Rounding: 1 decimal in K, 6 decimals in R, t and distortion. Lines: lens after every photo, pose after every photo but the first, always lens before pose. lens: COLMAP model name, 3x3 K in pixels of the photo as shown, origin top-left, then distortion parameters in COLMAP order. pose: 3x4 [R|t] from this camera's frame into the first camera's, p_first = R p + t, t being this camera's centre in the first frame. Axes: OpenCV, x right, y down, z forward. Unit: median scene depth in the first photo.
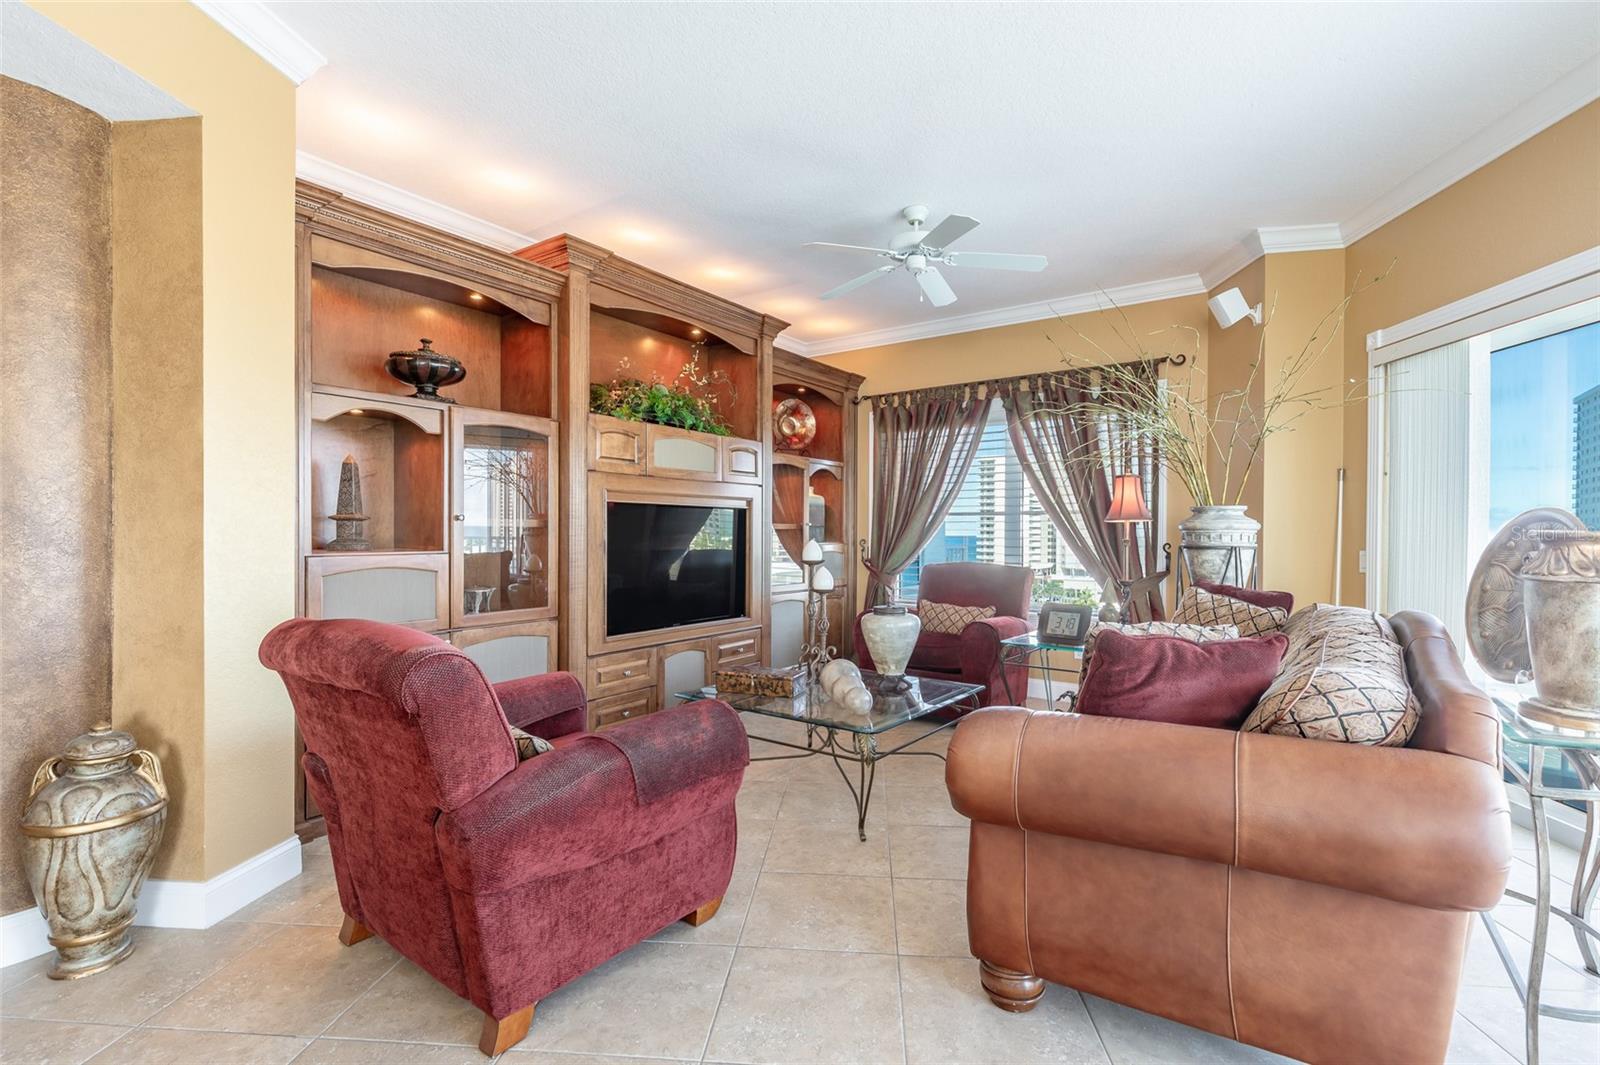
lens RADIAL K [[722.5, 0, 799.5], [0, 722.5, 541.3], [0, 0, 1]] dist [0.001647, 0.001256]
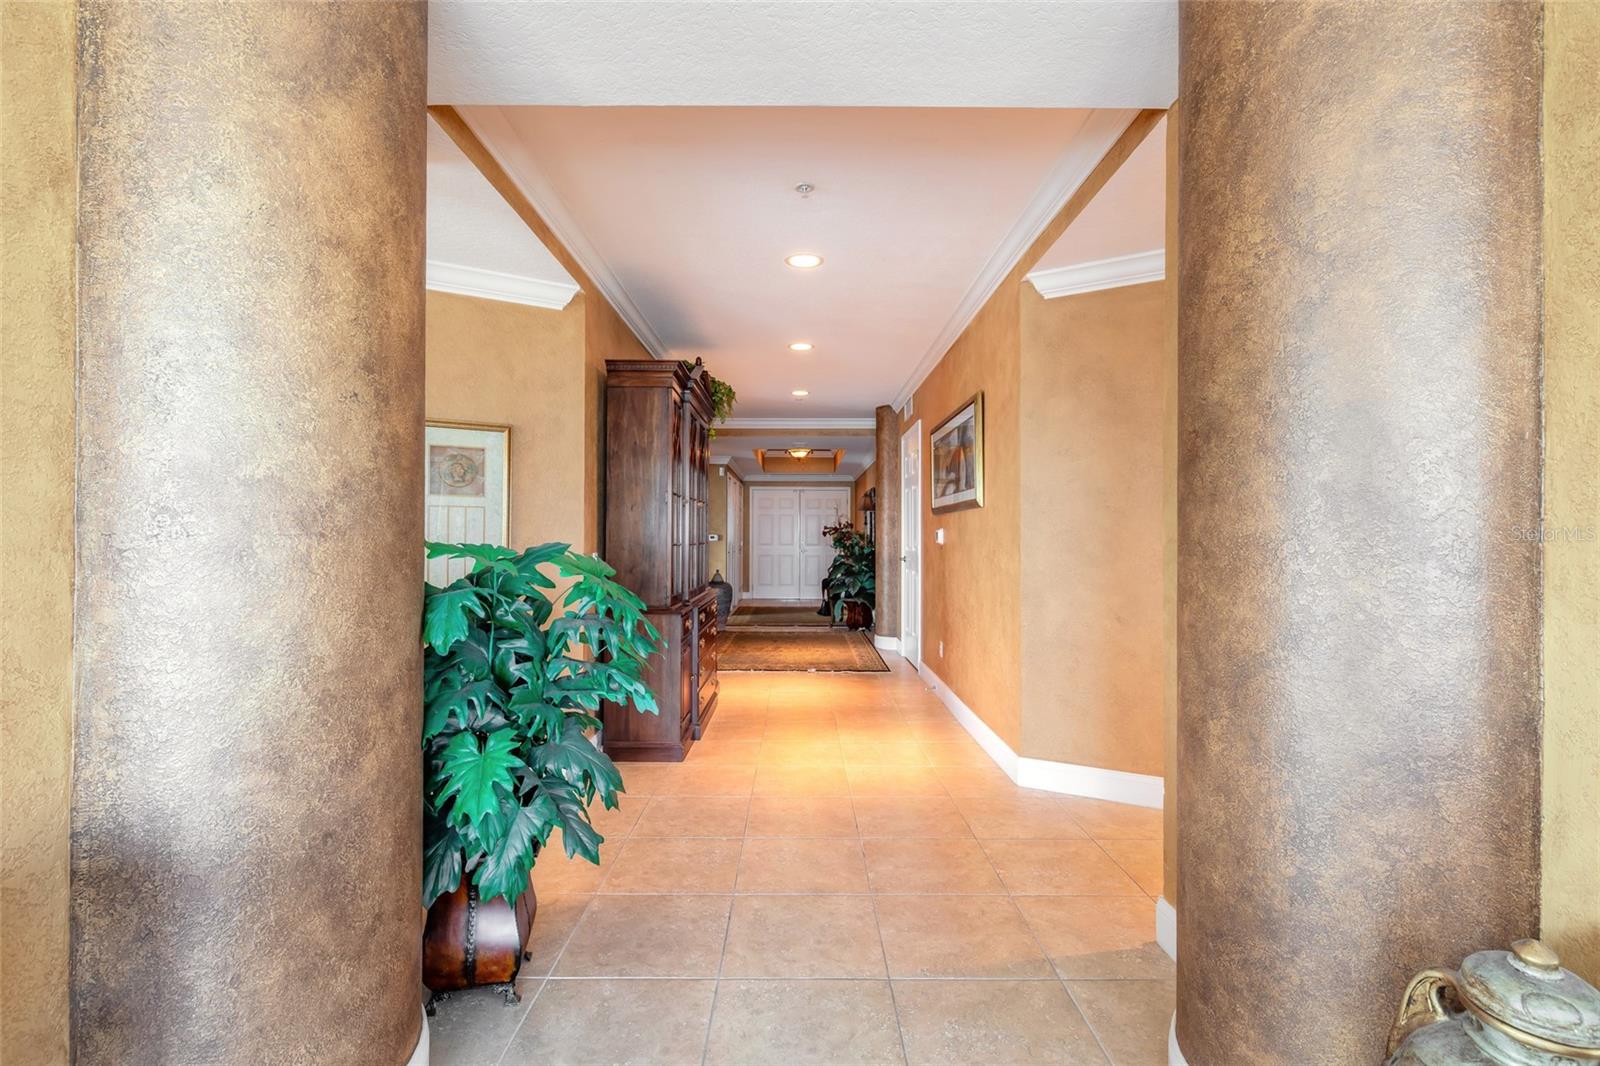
lens RADIAL K [[722.5, 0, 794.3], [0, 722.5, 530.2], [0, 0, 1]] dist [0.001647, 0.001256]
pose [[0.081875, -0.010203, -0.996590, -0.338495], [-0.011853, 0.999867, -0.011210, -0.002500], [0.996572, 0.012731, 0.081743, 0.306150]]
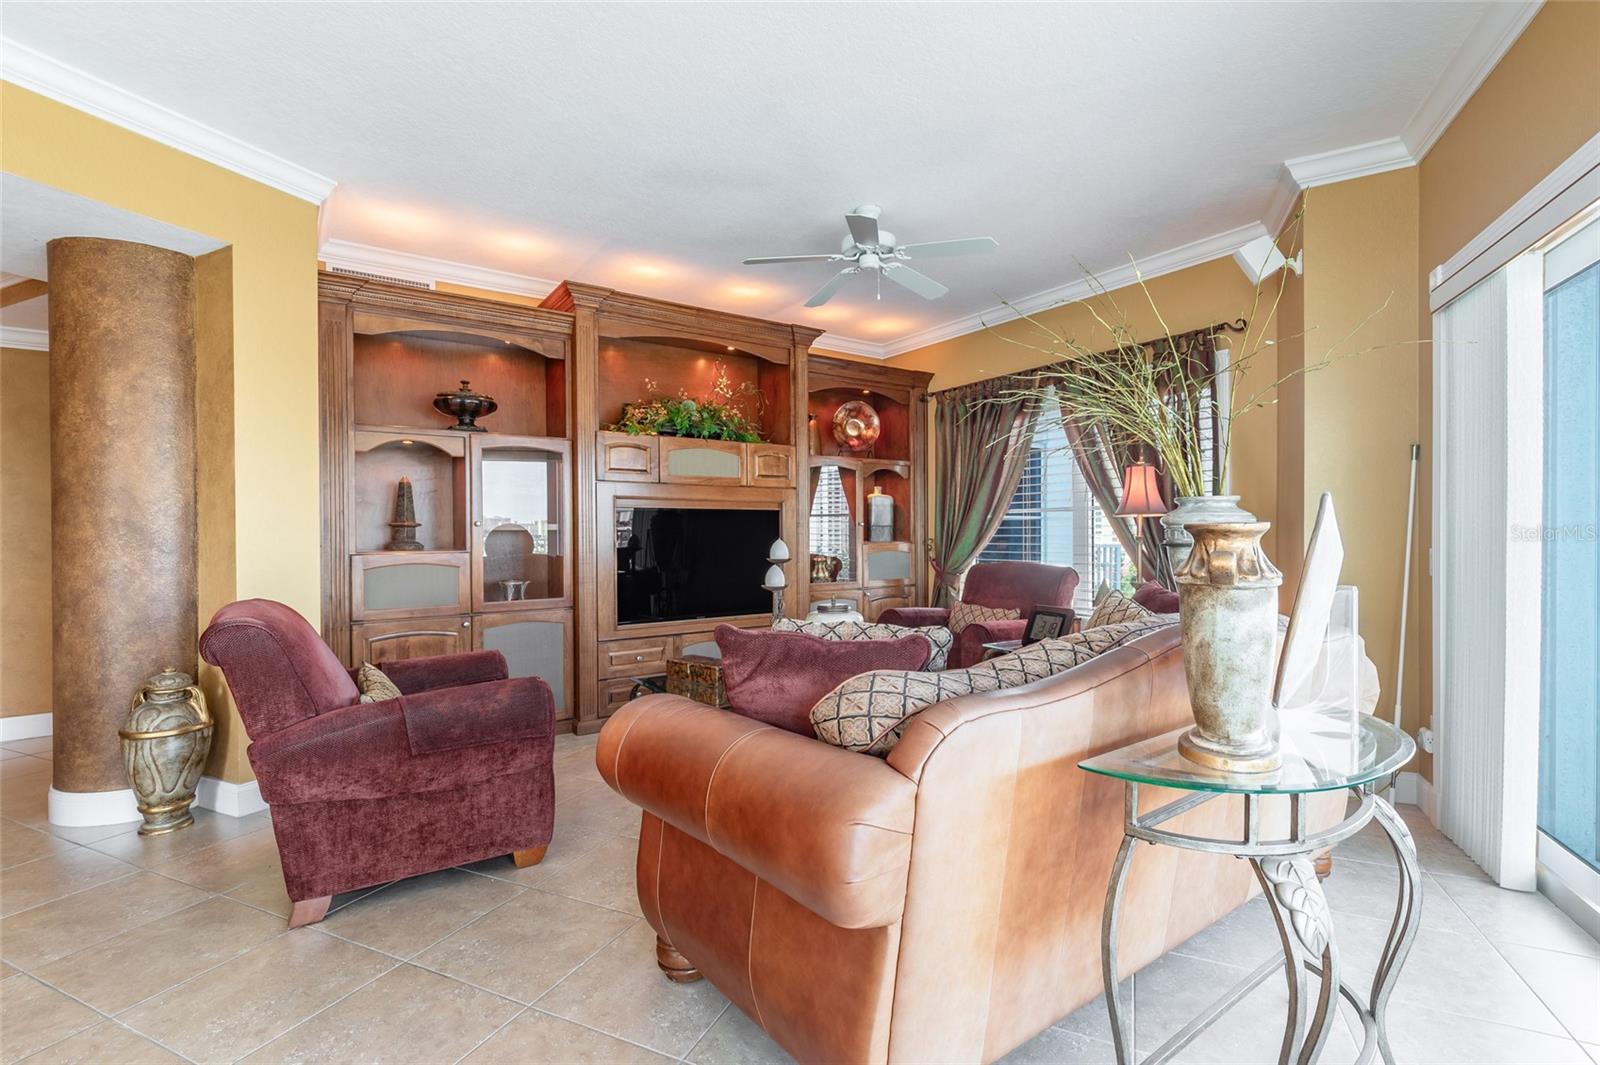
lens RADIAL K [[722.5, 0, 813.1], [0, 722.5, 541.0], [0, 0, 1]] dist [0.001647, 0.001256]
pose [[0.938958, -0.006358, -0.343973, 0.491380], [0.005828, 0.999980, -0.002575, 0.003339], [0.343982, 0.000413, 0.938976, 0.039814]]
